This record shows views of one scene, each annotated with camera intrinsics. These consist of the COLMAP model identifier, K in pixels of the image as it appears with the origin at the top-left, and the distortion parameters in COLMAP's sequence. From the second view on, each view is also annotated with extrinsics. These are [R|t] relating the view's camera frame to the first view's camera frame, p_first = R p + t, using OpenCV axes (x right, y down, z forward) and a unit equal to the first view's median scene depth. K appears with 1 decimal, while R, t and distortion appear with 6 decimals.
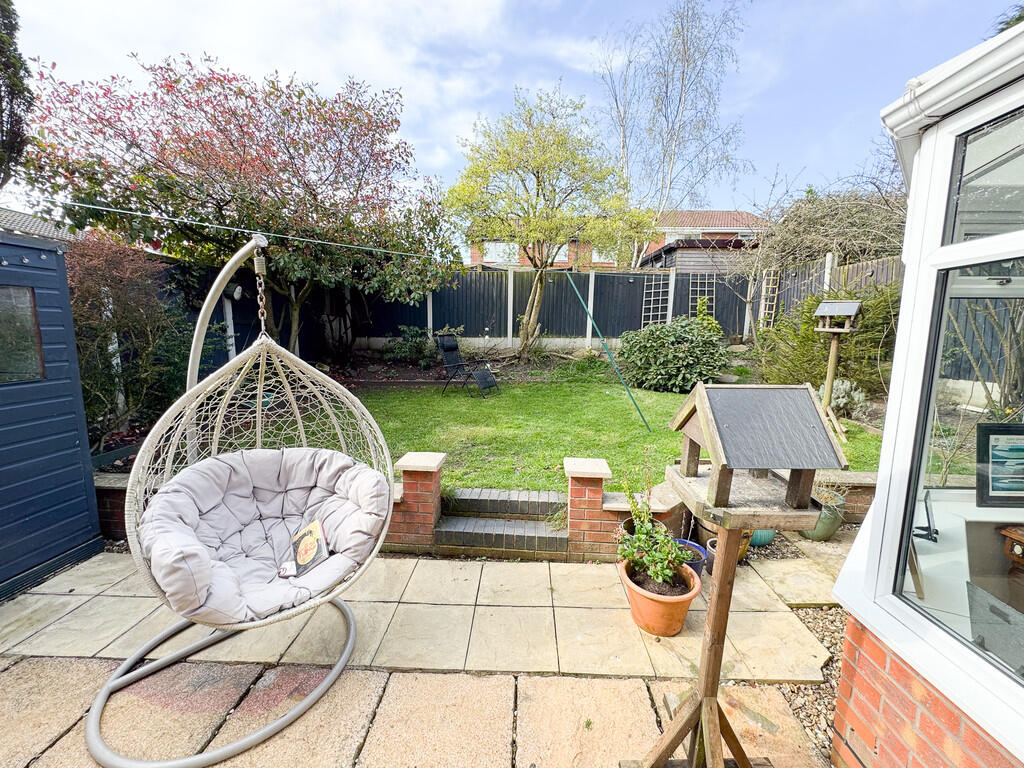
lens RADIAL K [[409.4, 0, 512.0], [0, 409.4, 384.0], [0, 0, 1]] dist [0.001486, 0.000203]
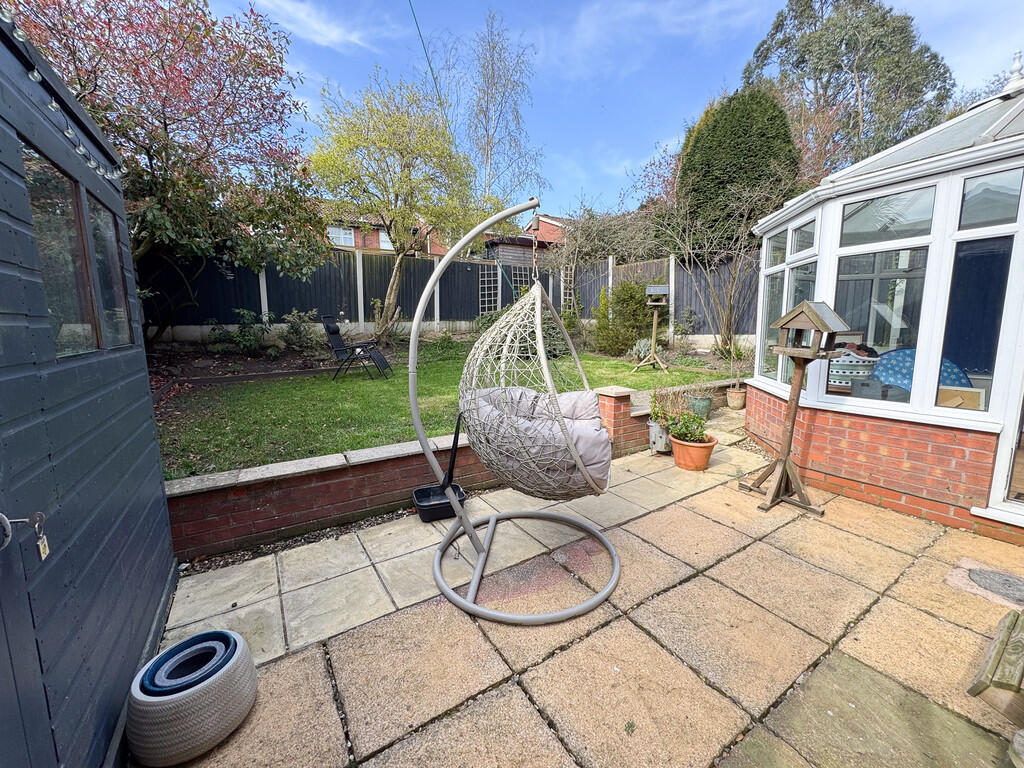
lens RADIAL K [[409.4, 0, 512.0], [0, 409.4, 384.0], [0, 0, 1]] dist [0.001486, 0.000203]
pose [[0.822648, -0.105394, 0.558697, -0.362558], [0.098490, 0.994229, 0.042534, 0.033312], [-0.559955, 0.020035, 0.828281, 0.009239]]
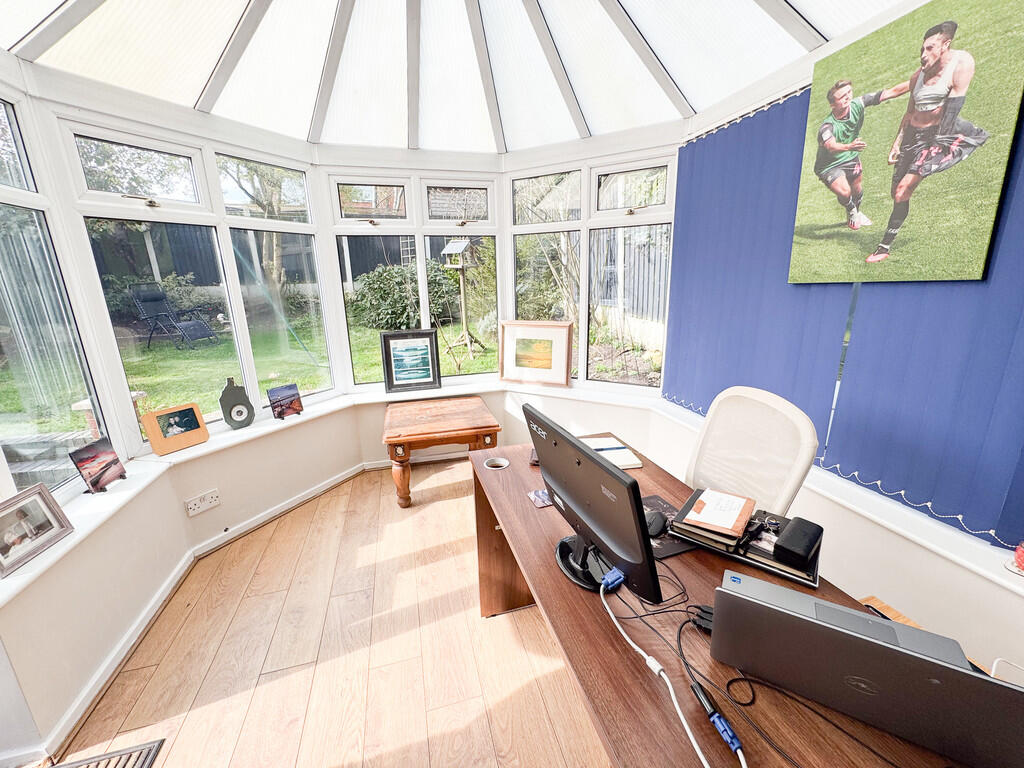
lens RADIAL K [[409.4, 0, 512.0], [0, 409.4, 384.0], [0, 0, 1]] dist [0.001486, 0.000203]
pose [[0.952985, -0.111025, 0.281944, 0.351241], [0.073943, 0.987536, 0.138943, 0.032778], [-0.293856, -0.111562, 0.949317, -0.130589]]
